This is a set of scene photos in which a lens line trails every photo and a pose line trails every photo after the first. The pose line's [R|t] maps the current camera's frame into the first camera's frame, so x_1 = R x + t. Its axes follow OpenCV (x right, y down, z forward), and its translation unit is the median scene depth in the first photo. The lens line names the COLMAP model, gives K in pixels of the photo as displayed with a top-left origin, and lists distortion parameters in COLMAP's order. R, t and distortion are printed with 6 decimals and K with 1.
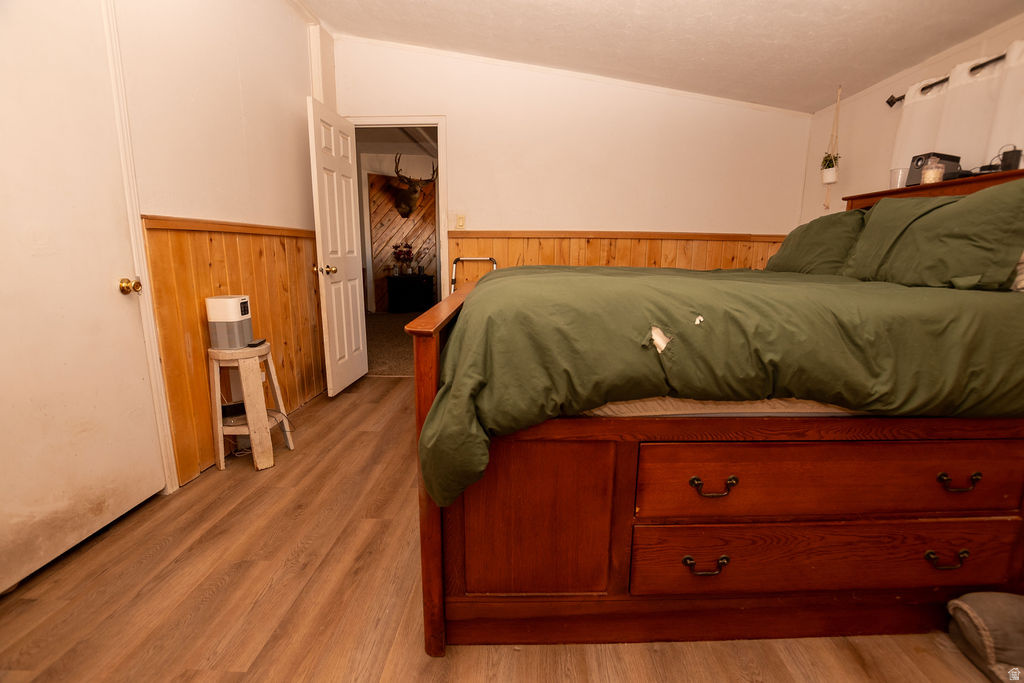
lens RADIAL K [[454.8, 0, 513.6], [0, 454.8, 343.7], [0, 0, 1]] dist [-0.029325, 0.003356]
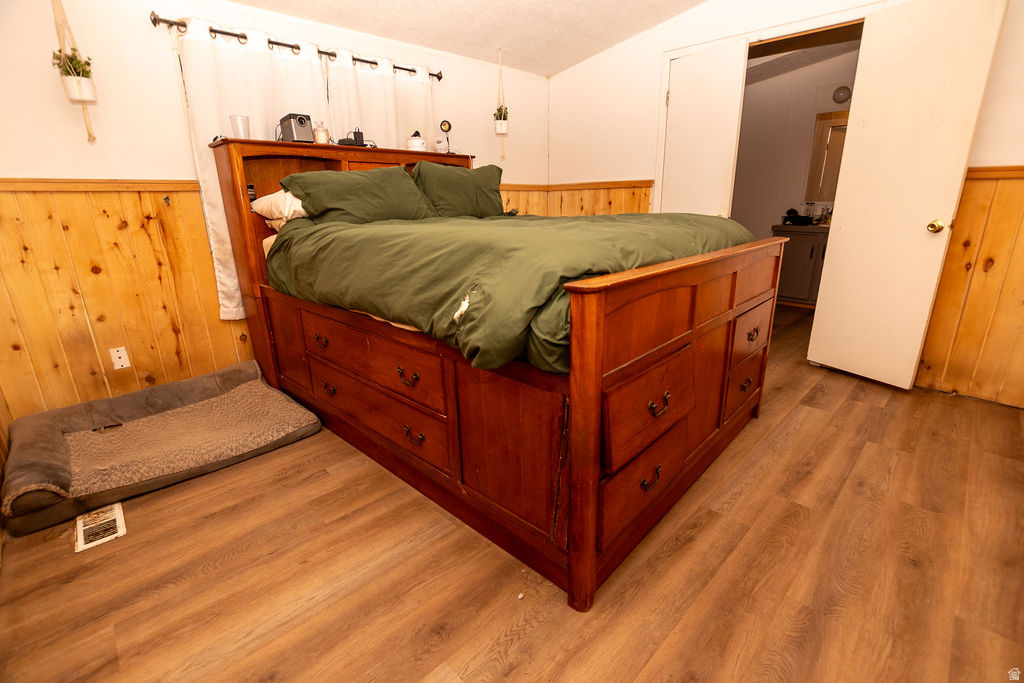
lens RADIAL K [[454.8, 0, 508.7], [0, 454.8, 333.9], [0, 0, 1]] dist [-0.029325, 0.003356]
pose [[-0.715798, -0.203528, 0.667989, -0.435987], [0.145898, 0.891884, 0.428085, -0.399552], [-0.682896, 0.403881, -0.608715, 1.859174]]
